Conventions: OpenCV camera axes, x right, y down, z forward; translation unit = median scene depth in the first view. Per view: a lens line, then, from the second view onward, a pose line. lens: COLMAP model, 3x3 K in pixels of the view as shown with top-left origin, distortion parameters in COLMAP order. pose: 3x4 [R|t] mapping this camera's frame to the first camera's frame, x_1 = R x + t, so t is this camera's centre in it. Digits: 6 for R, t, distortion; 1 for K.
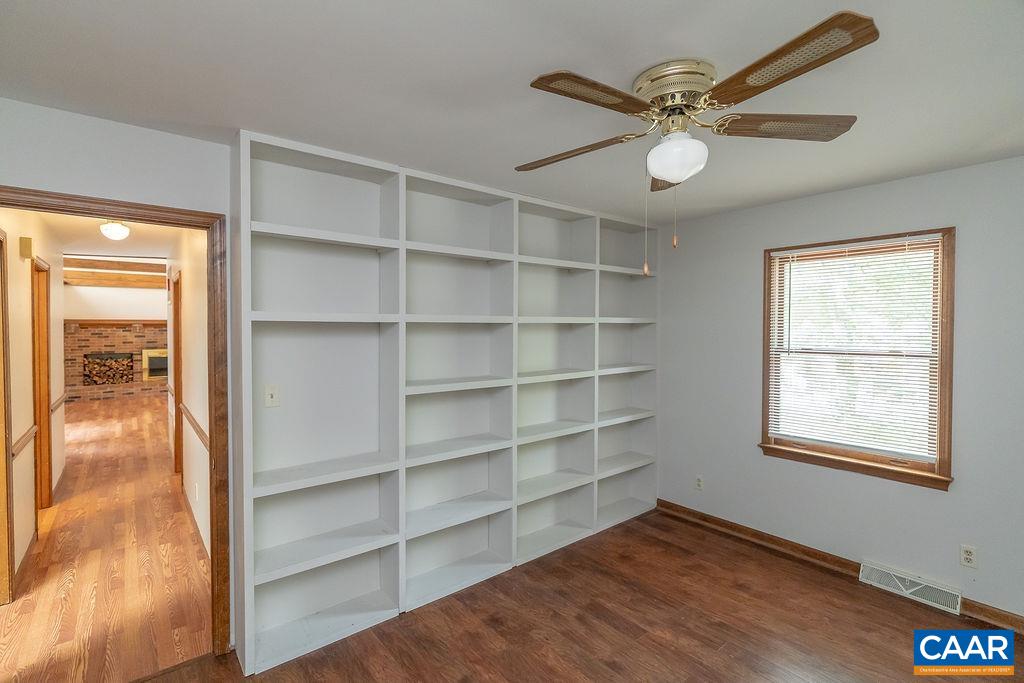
lens RADIAL K [[461.2, 0, 513.0], [0, 461.2, 339.8], [0, 0, 1]] dist [-0.008384, 0.003051]
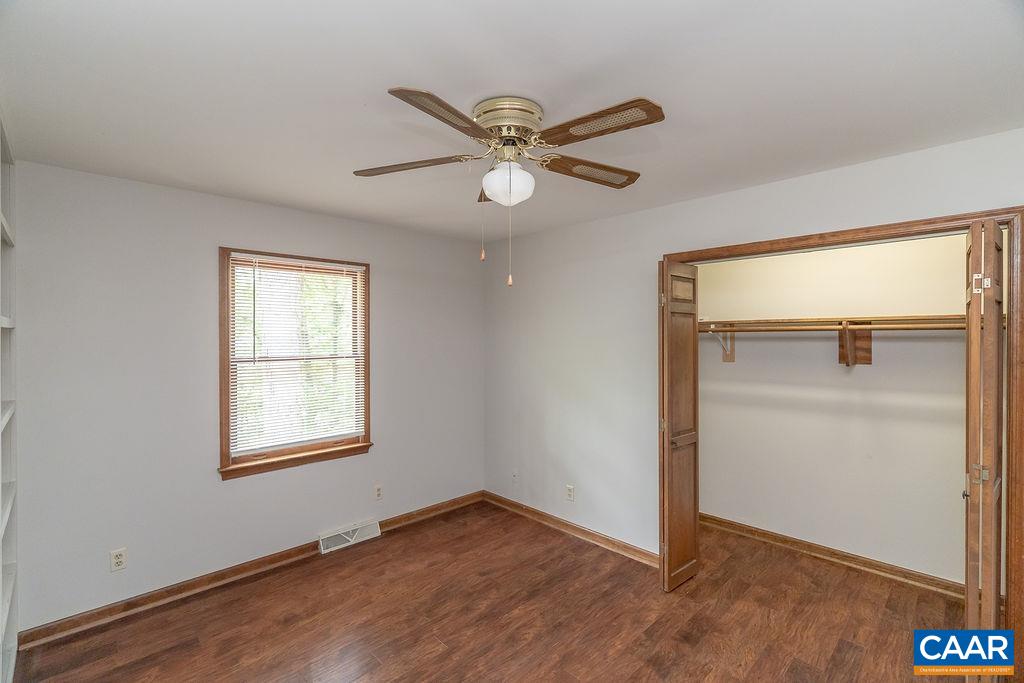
lens RADIAL K [[461.2, 0, 503.7], [0, 461.2, 336.9], [0, 0, 1]] dist [-0.008384, 0.003051]
pose [[-0.080866, 0.001067, 0.996724, -0.422965], [0.030200, 0.999543, 0.001380, -0.009097], [-0.996267, 0.030213, -0.080862, 0.606919]]
